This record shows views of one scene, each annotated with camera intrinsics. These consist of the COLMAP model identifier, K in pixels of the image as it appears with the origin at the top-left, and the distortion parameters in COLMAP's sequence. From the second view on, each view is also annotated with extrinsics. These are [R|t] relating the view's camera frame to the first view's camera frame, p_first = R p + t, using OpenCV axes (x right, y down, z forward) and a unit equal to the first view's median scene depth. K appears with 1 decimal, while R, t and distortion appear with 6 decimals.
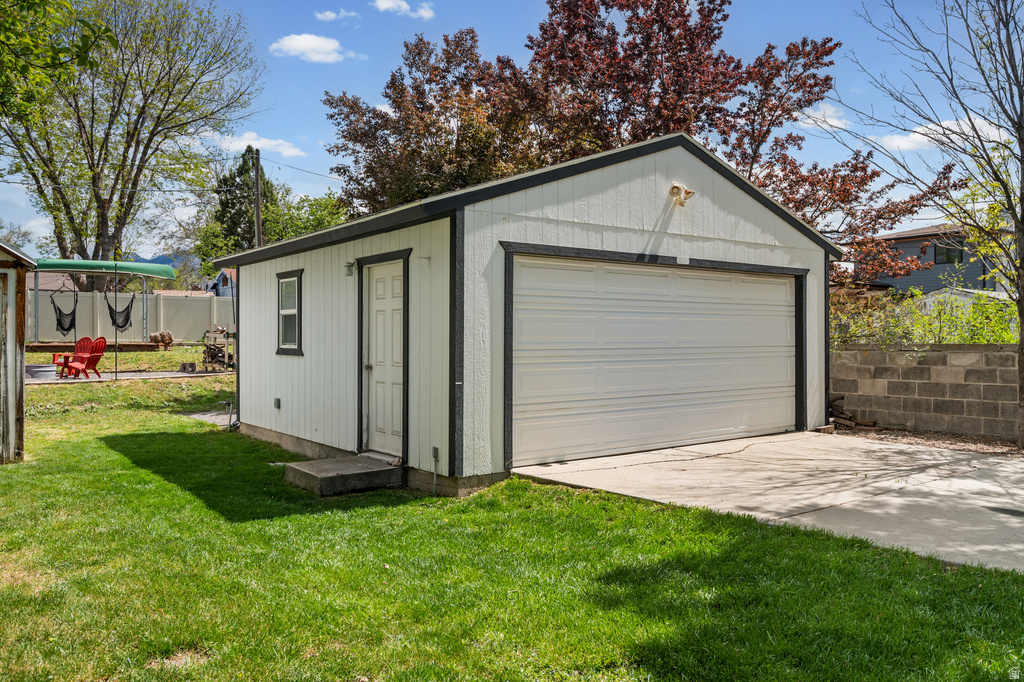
lens RADIAL K [[768.1, 0, 512.8], [0, 768.1, 336.3], [0, 0, 1]] dist [0.005340, 0.012479]
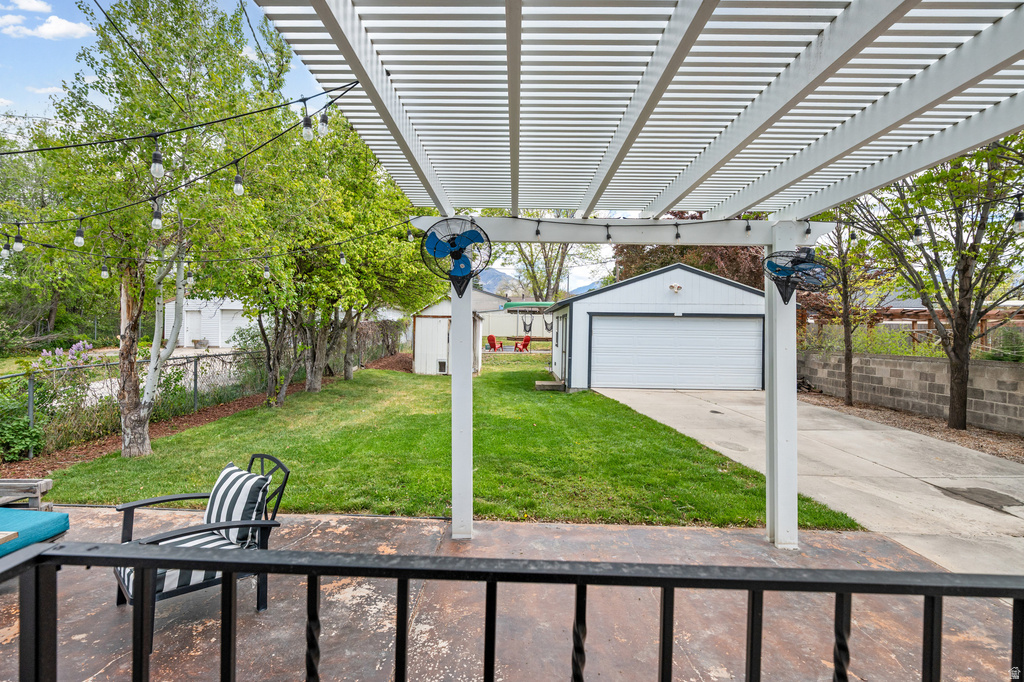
lens RADIAL K [[480.8, 0, 506.2], [0, 480.8, 334.1], [0, 0, 1]] dist [0.001604, -0.000308]
pose [[0.790514, 0.019200, -0.612143, 0.338586], [-0.015632, 0.999815, 0.011173, -0.019766], [0.612245, 0.000737, 0.790668, -0.265347]]
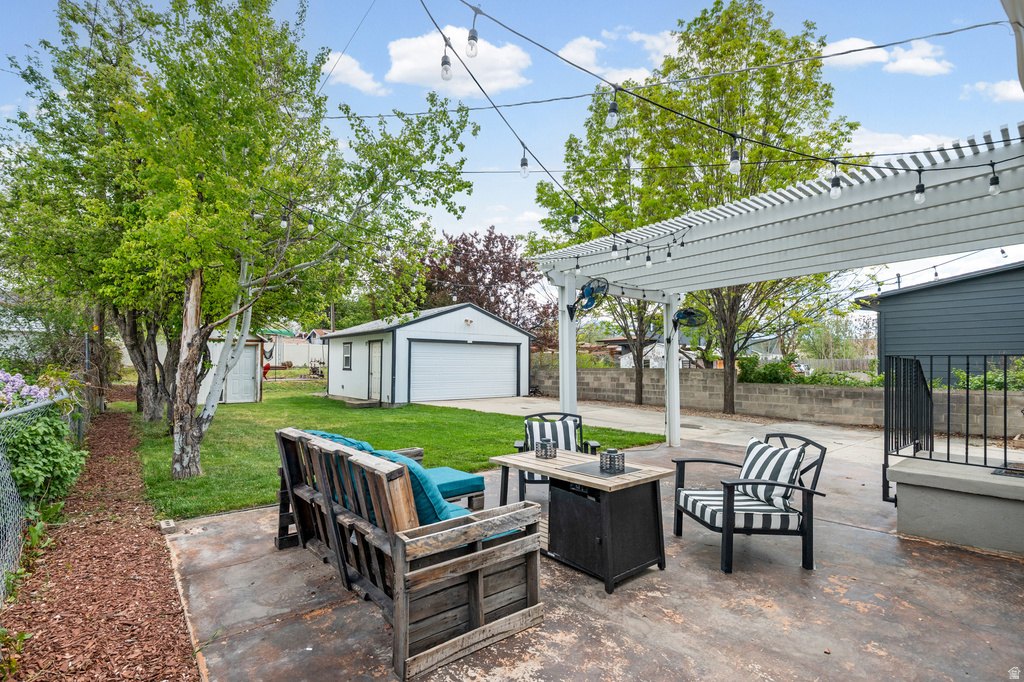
lens RADIAL K [[465.4, 0, 505.8], [0, 465.4, 360.8], [0, 0, 1]] dist [-0.000540, -0.002986]
pose [[0.998838, 0.009268, 0.047300, 0.129444], [-0.008889, 0.999927, -0.008225, -0.001060], [-0.047372, 0.007795, 0.998847, -0.451266]]
